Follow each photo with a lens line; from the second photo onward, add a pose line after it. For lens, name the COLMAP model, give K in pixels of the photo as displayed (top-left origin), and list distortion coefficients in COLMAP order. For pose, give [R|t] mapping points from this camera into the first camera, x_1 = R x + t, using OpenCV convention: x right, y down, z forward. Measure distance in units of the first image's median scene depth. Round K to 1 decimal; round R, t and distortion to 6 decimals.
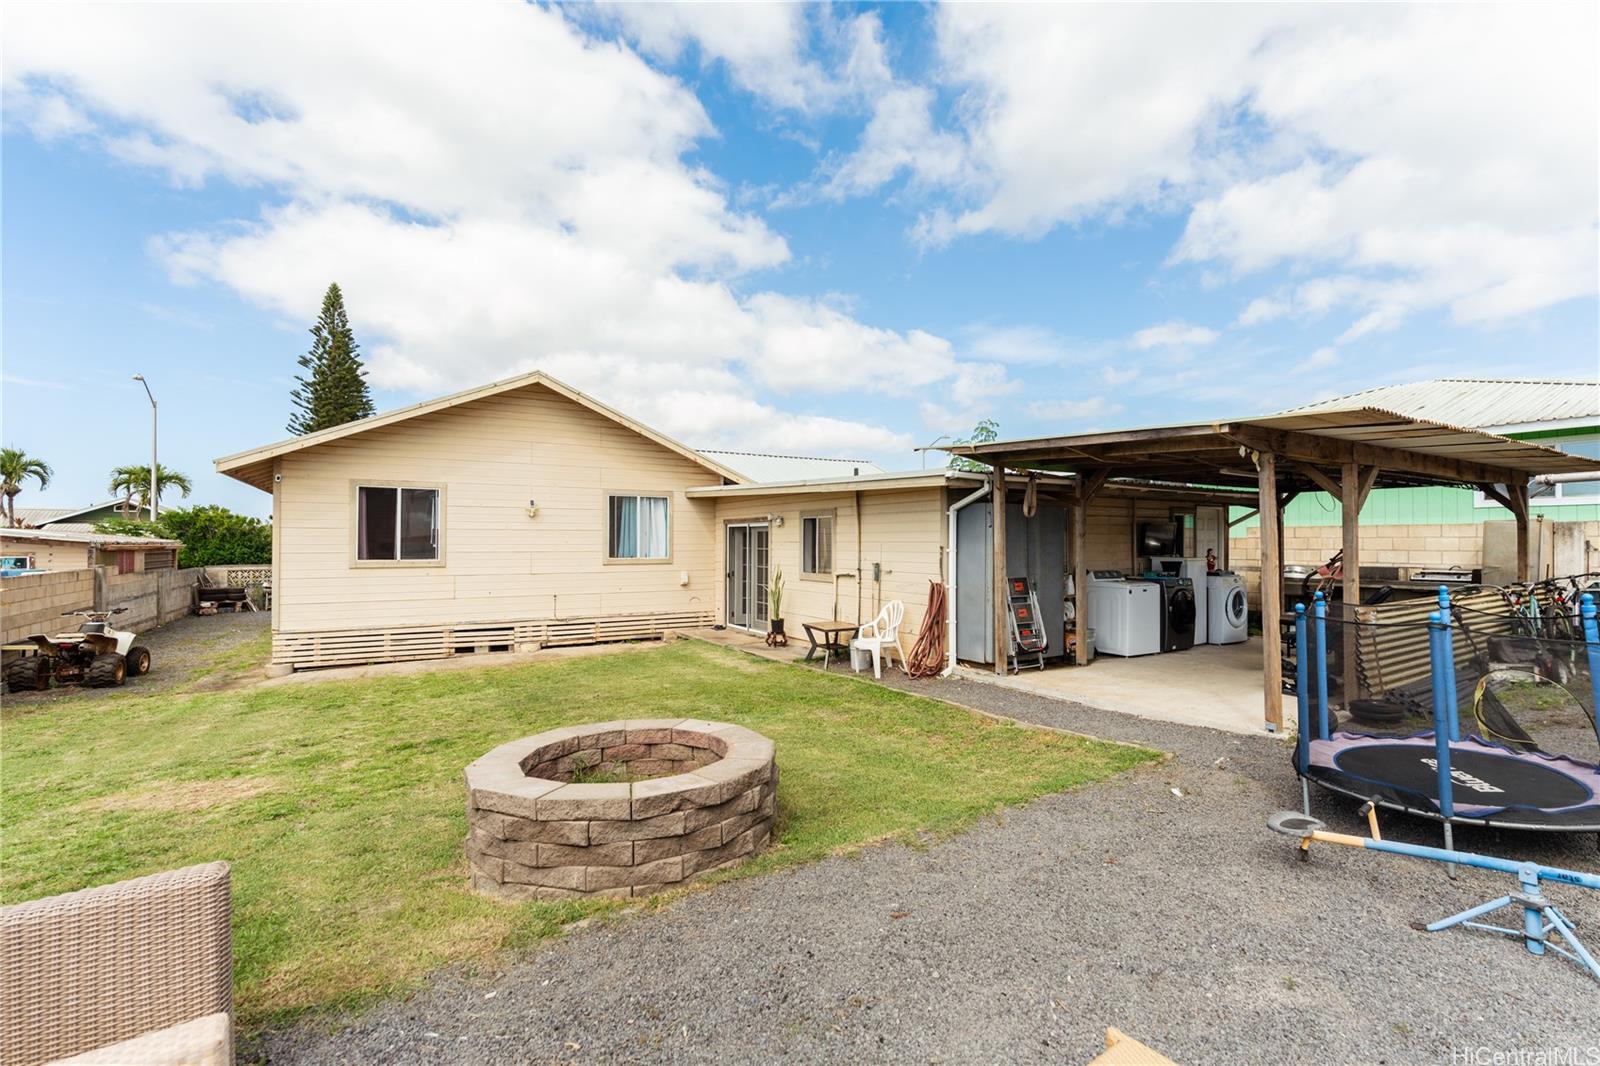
lens RADIAL K [[727.3, 0, 821.8], [0, 727.3, 531.8], [0, 0, 1]] dist [-0.010555, -0.000113]
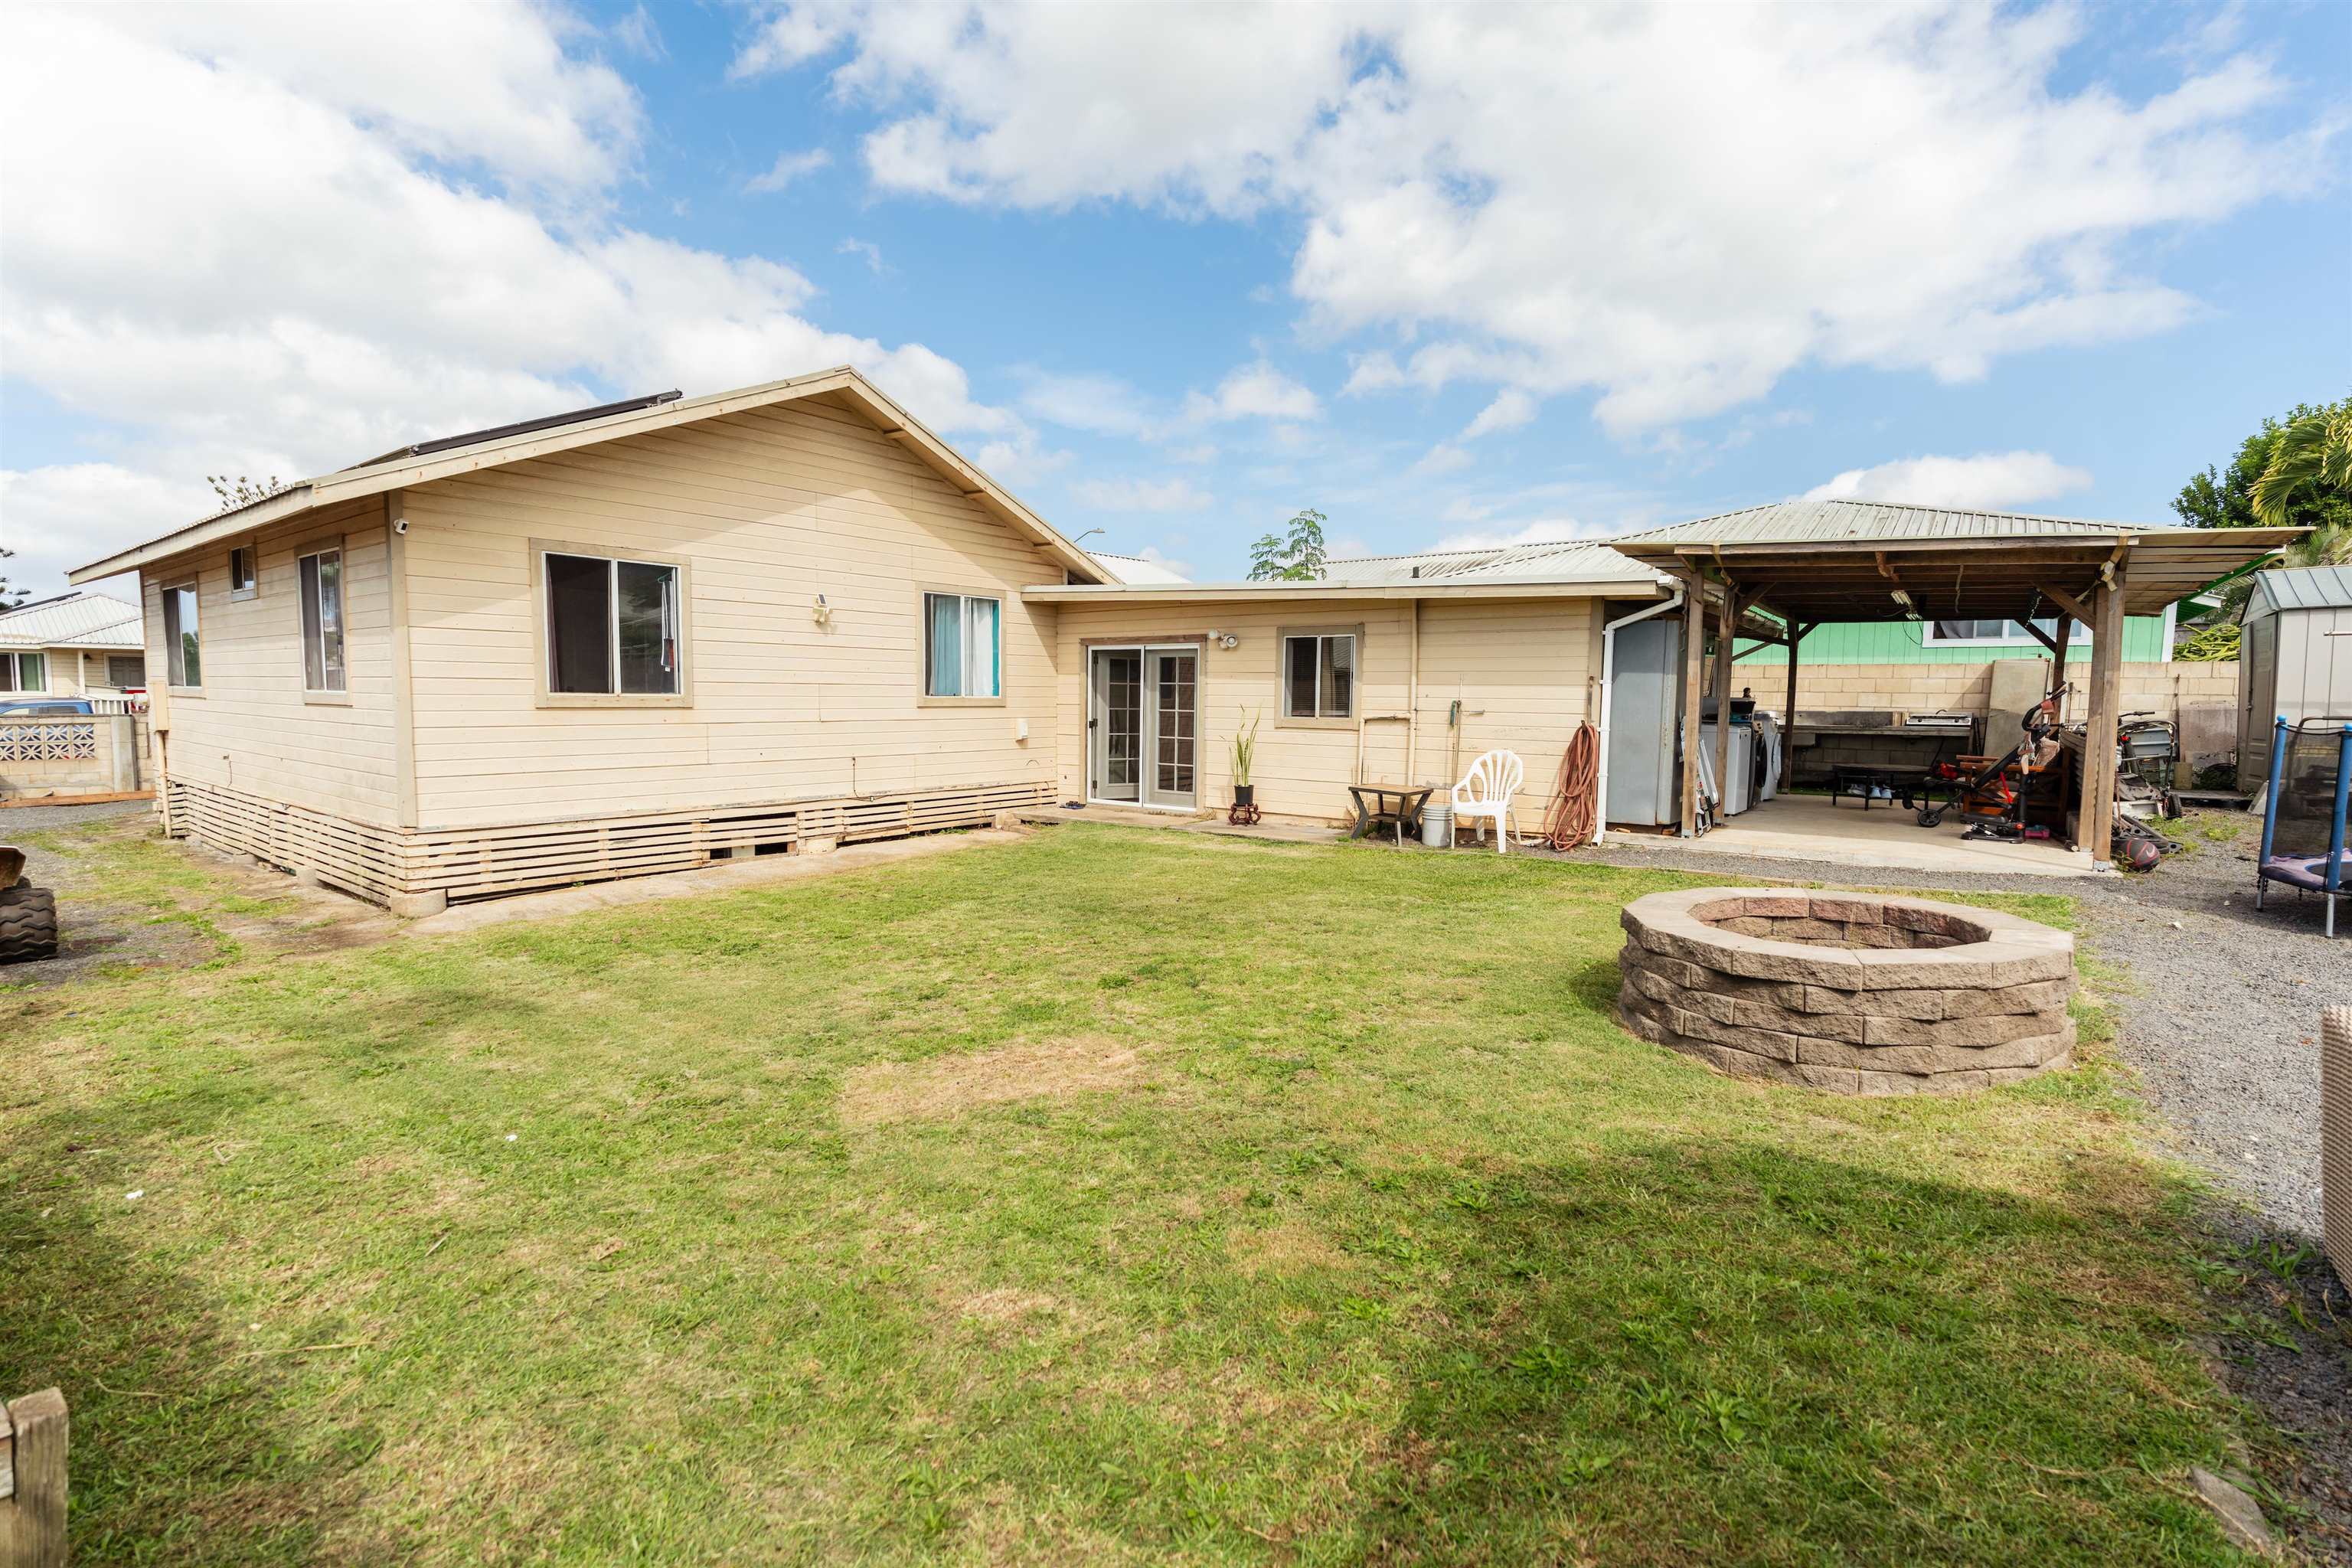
lens RADIAL K [[1084.1, 0, 1196.2], [0, 1084.1, 783.9], [0, 0, 1]] dist [-0.006300, -0.000145]
pose [[0.926443, -0.022676, 0.375751, -0.482692], [-0.014033, 0.995410, 0.094672, 0.022769], [-0.376173, -0.092982, 0.921872, 0.077055]]
